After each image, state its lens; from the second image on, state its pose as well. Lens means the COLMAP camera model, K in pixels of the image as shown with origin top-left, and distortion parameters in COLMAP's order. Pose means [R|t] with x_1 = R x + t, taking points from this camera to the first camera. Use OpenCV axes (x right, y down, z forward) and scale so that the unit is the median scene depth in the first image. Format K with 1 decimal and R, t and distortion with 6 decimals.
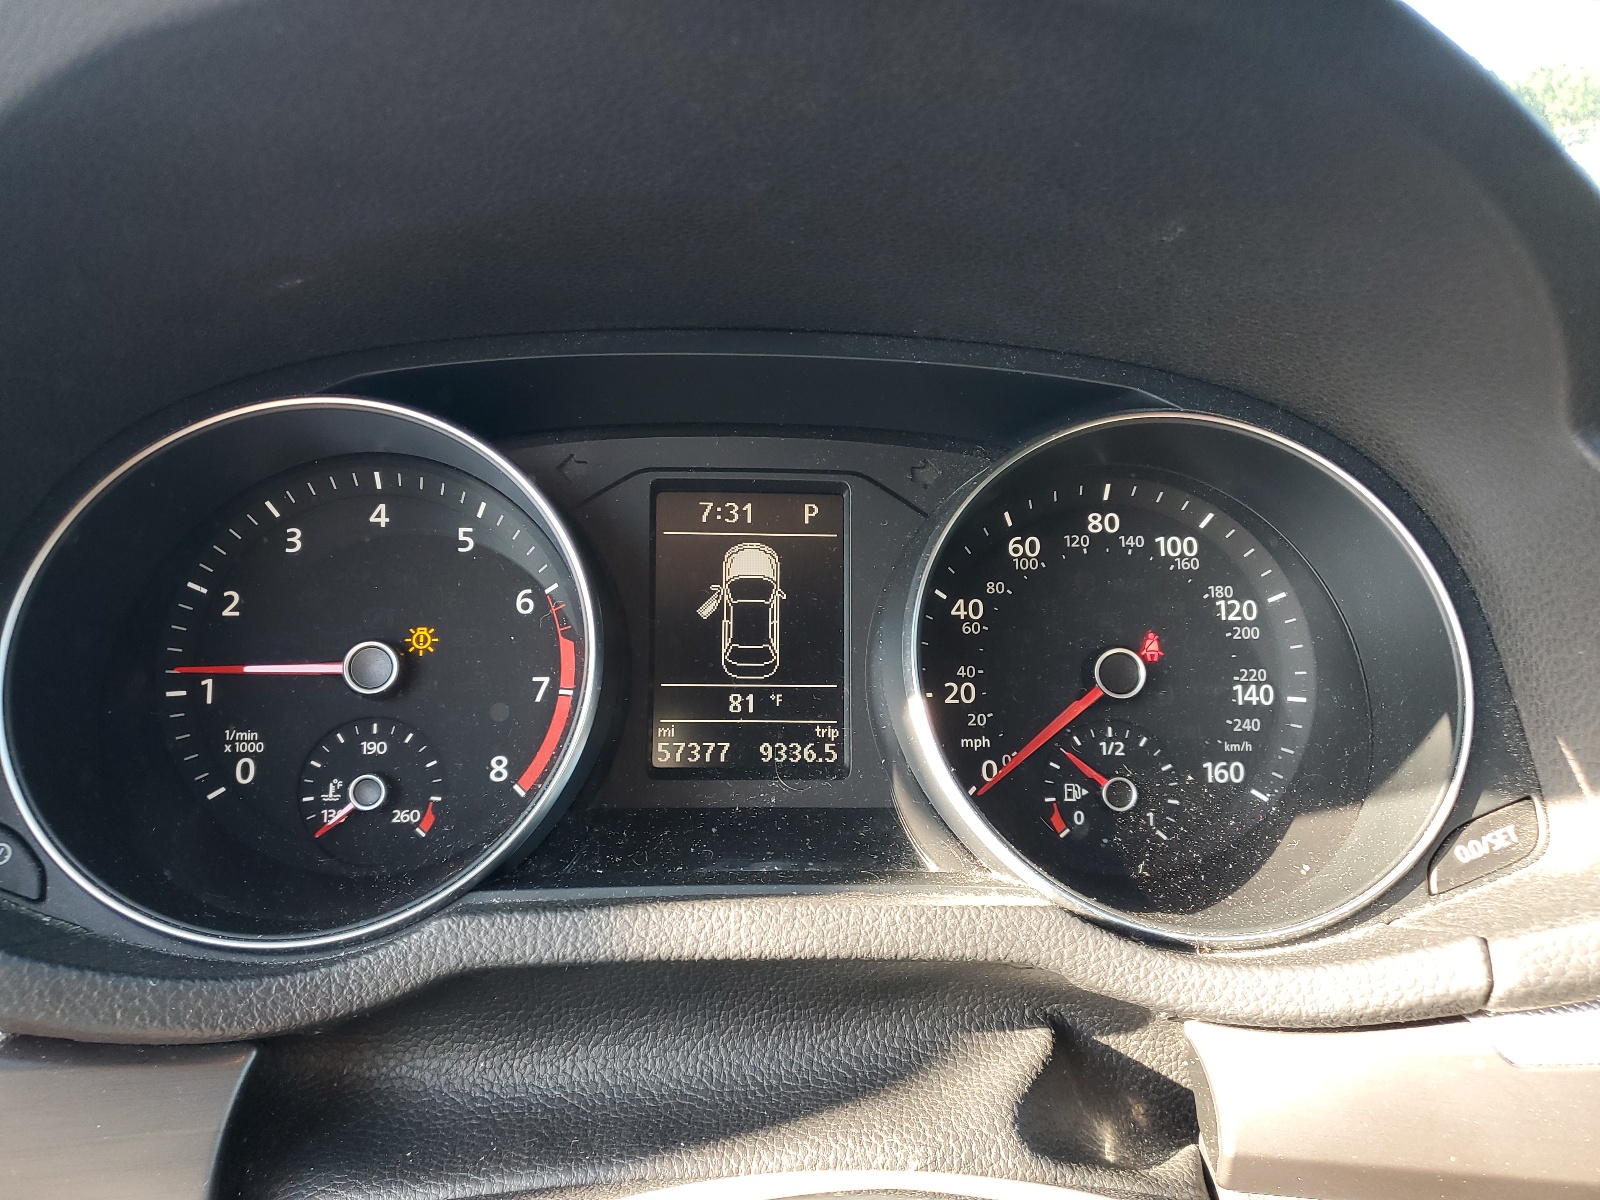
lens RADIAL K [[1214.5, 0, 799.7], [0, 1214.5, 601.5], [0, 0, 1]] dist [0.027436, 0.000432]
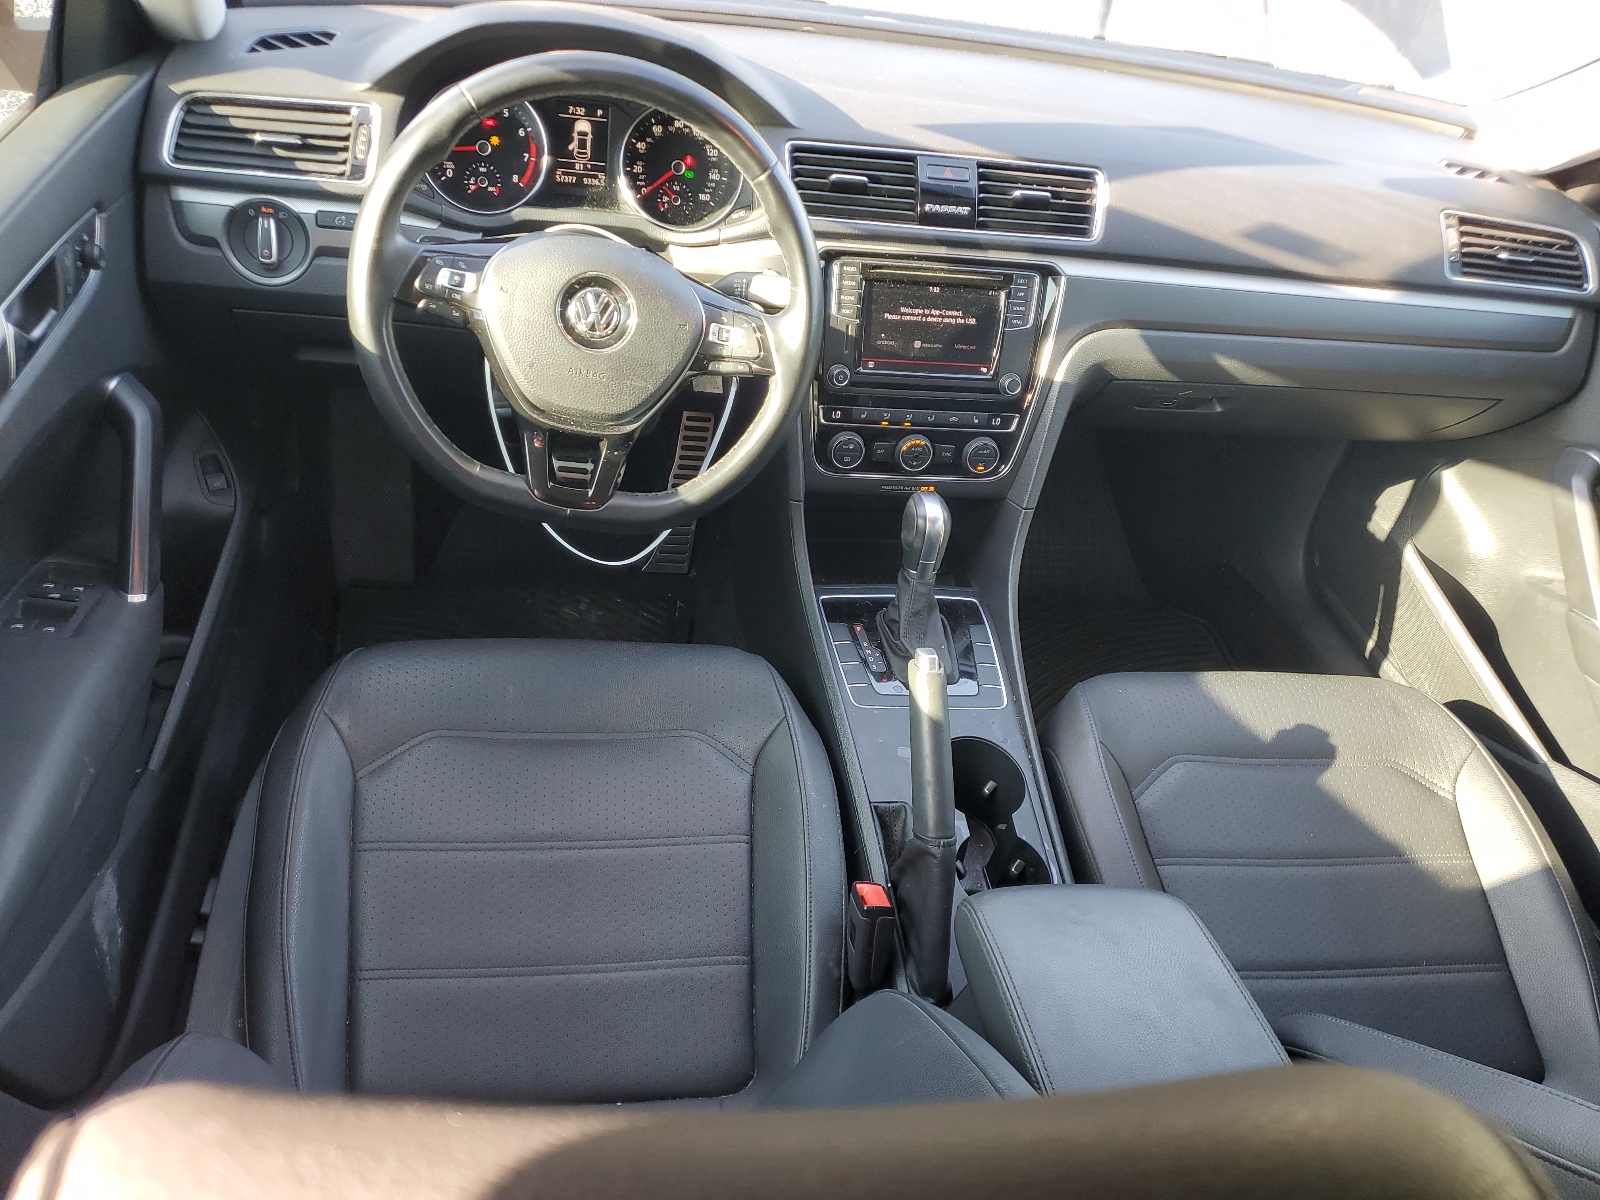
lens RADIAL K [[1214.5, 0, 749.6], [0, 1214.5, 607.2], [0, 0, 1]] dist [0.027436, 0.000432]
pose [[0.994028, 0.056558, 0.093323, 0.202270], [-0.090506, 0.905074, 0.415511, -0.299707], [-0.060964, -0.421476, 0.904788, -3.041099]]
